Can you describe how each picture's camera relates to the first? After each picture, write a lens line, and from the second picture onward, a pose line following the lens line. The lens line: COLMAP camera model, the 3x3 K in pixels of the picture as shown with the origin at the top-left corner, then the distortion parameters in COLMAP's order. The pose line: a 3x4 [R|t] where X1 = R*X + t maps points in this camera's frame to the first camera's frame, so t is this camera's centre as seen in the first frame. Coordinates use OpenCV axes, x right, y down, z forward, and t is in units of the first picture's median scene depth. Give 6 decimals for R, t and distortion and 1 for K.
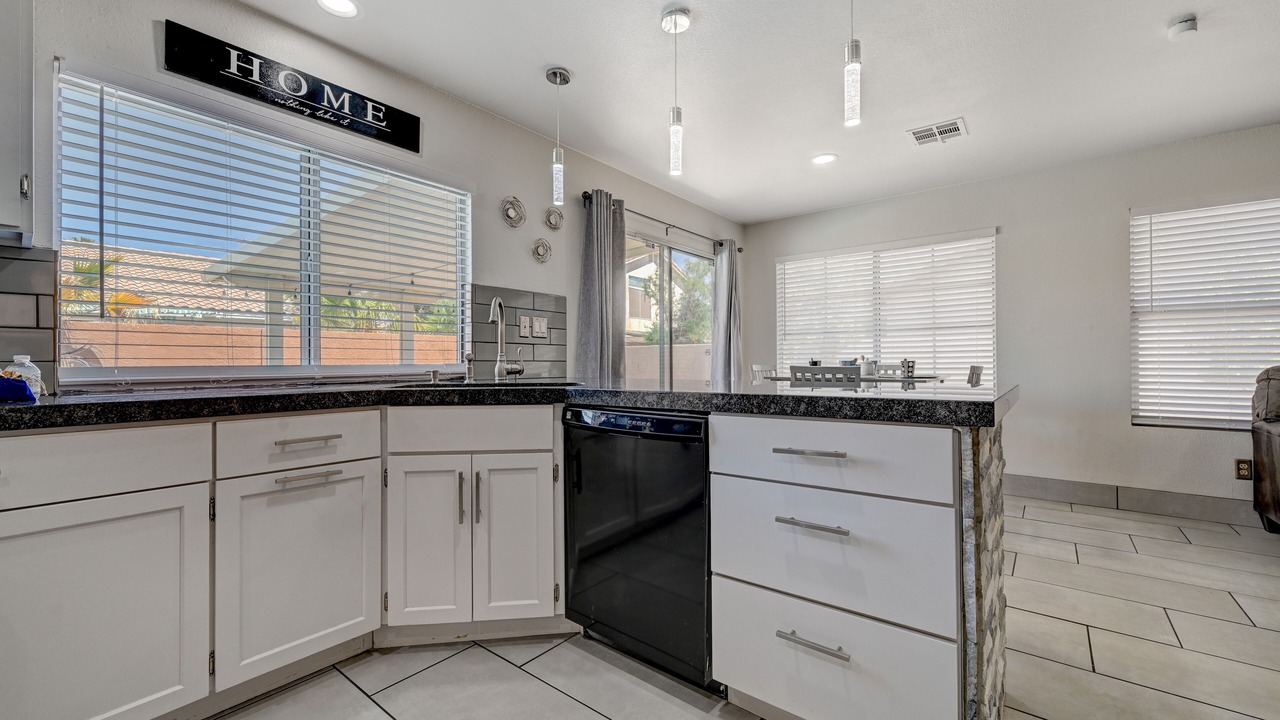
lens RADIAL K [[504.7, 0, 650.1], [0, 504.7, 359.3], [0, 0, 1]] dist [-0.002155, -0.000469]
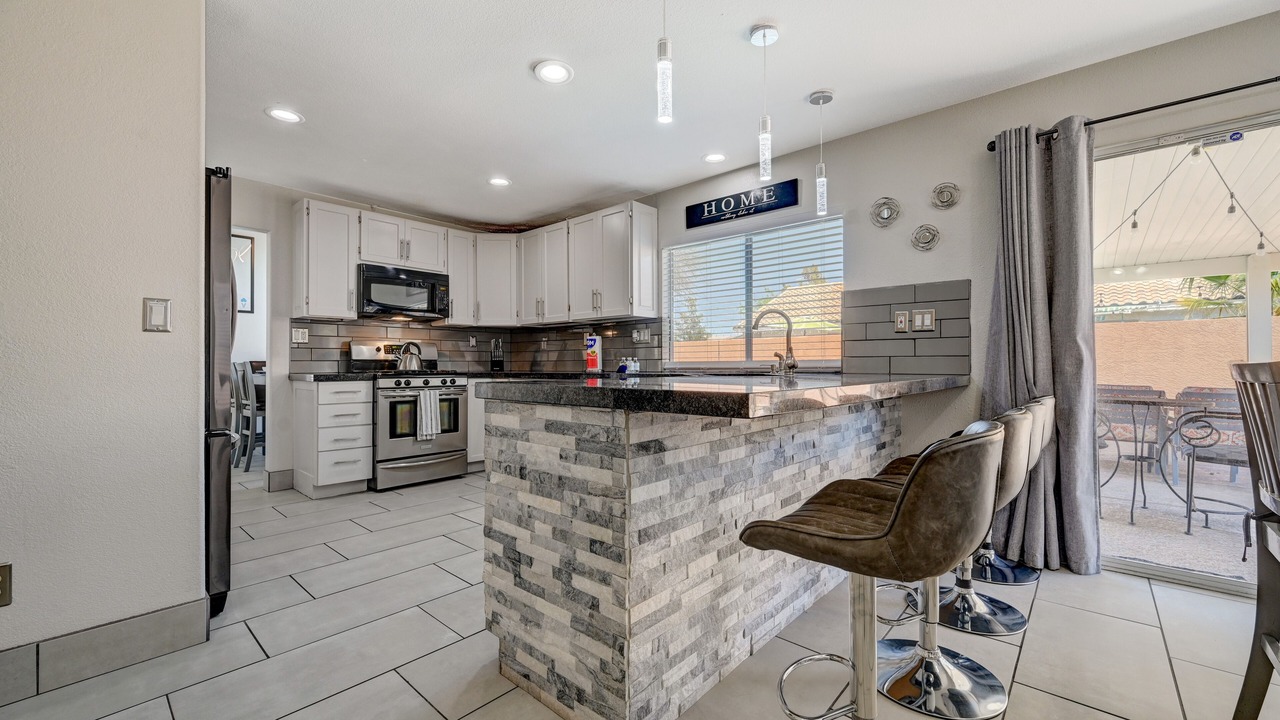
lens RADIAL K [[504.7, 0, 646.6], [0, 504.7, 361.9], [0, 0, 1]] dist [-0.002155, -0.000469]
pose [[-0.053005, 0.000104, -0.998594, 1.040290], [0.012213, 0.999925, -0.000544, 0.012149], [0.998520, -0.012225, -0.053002, 0.747365]]
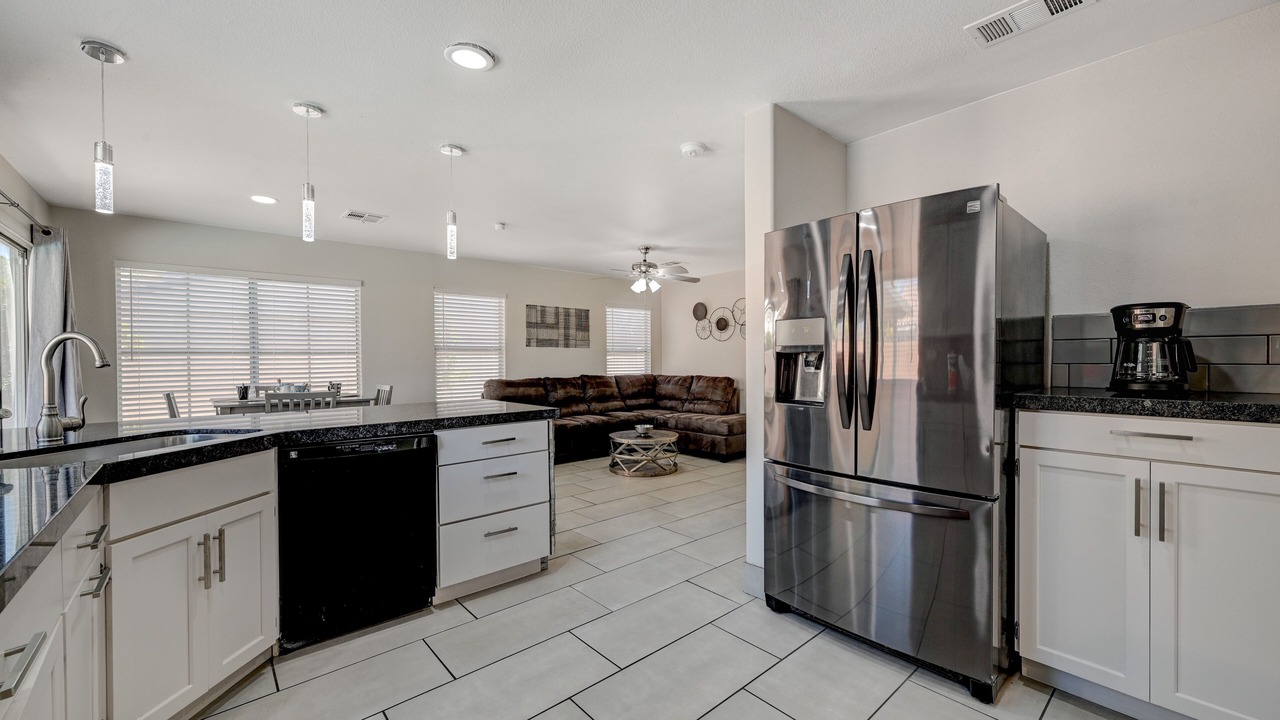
lens RADIAL K [[504.7, 0, 644.5], [0, 504.7, 365.5], [0, 0, 1]] dist [-0.002155, -0.000469]
pose [[0.173568, -0.009325, 0.984778, -0.906386], [0.000292, 0.999956, 0.009418, -0.080851], [-0.984822, -0.001347, 0.173563, 0.021304]]
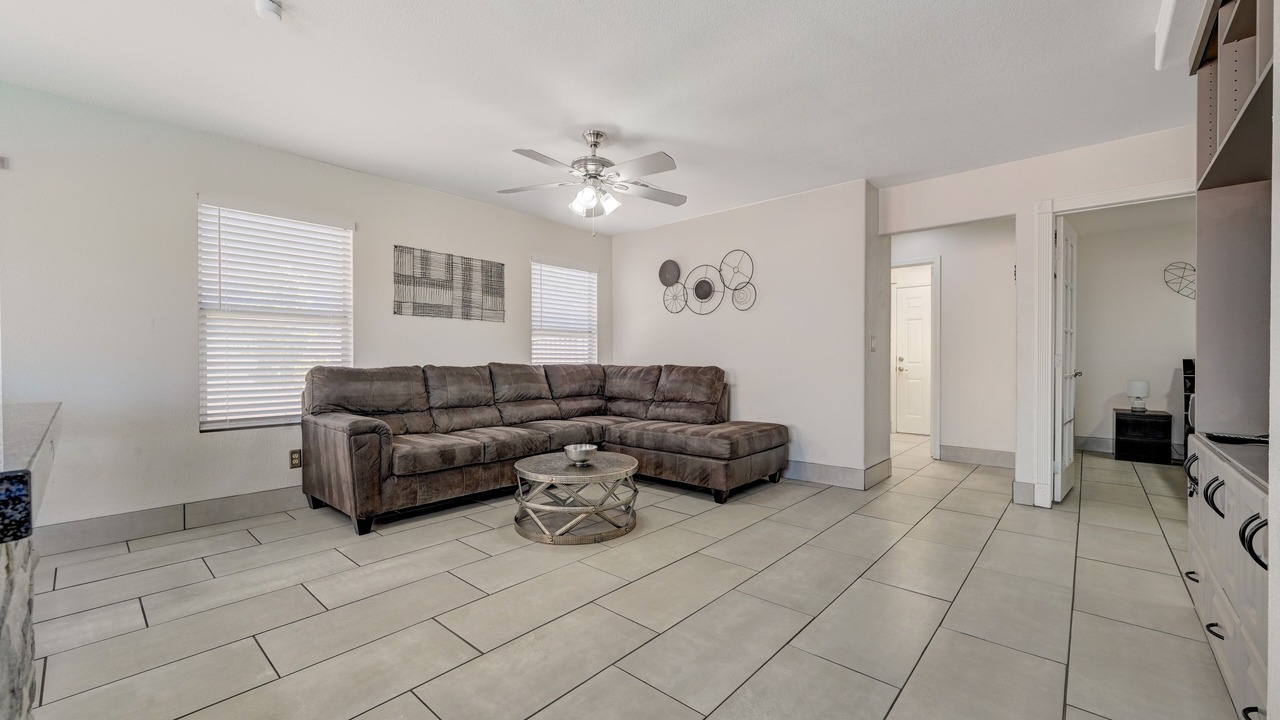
lens RADIAL K [[504.7, 0, 641.3], [0, 504.7, 362.1], [0, 0, 1]] dist [-0.002155, -0.000469]
pose [[0.058164, -0.000361, 0.998307, 0.148887], [-0.003859, 0.999992, 0.000587, 0.000195], [-0.998300, -0.003886, 0.058162, 0.235776]]
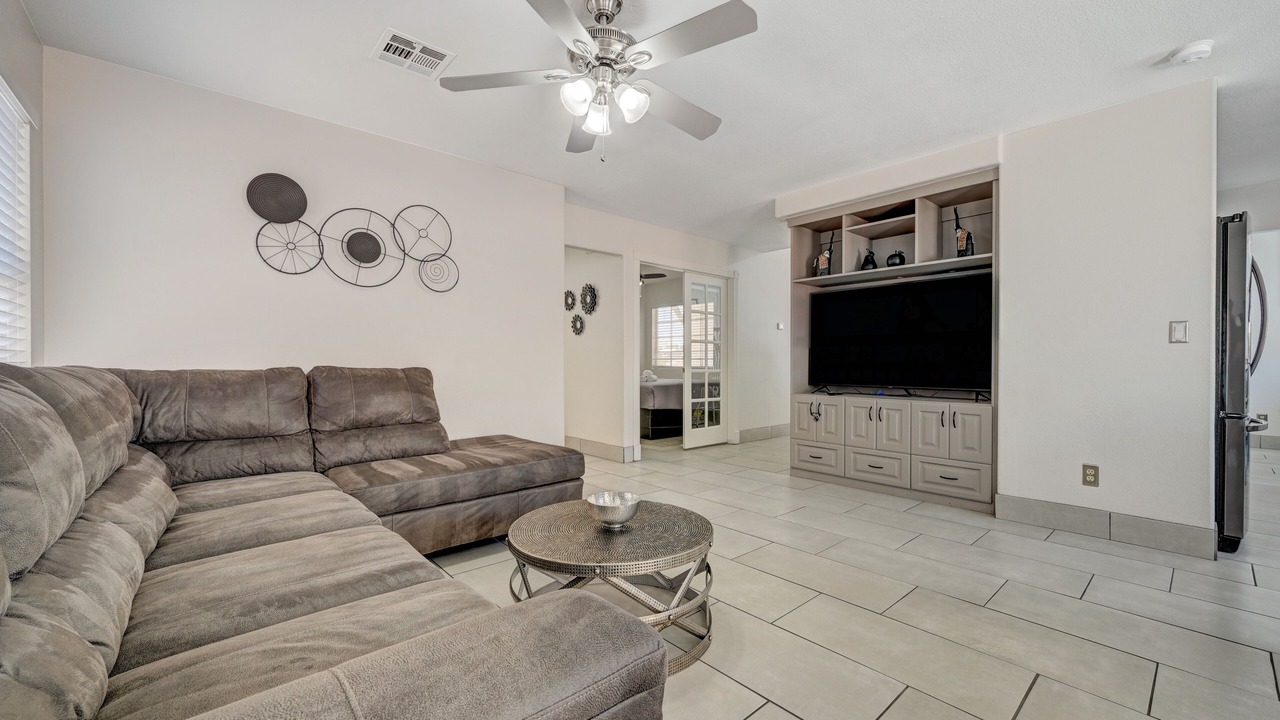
lens RADIAL K [[504.7, 0, 649.7], [0, 504.7, 360.3], [0, 0, 1]] dist [-0.002155, -0.000469]
pose [[-0.986157, 0.000941, 0.165812, 1.344858], [-0.000633, 0.999955, -0.009440, 0.010382], [-0.165814, -0.009414, -0.986112, 1.334019]]
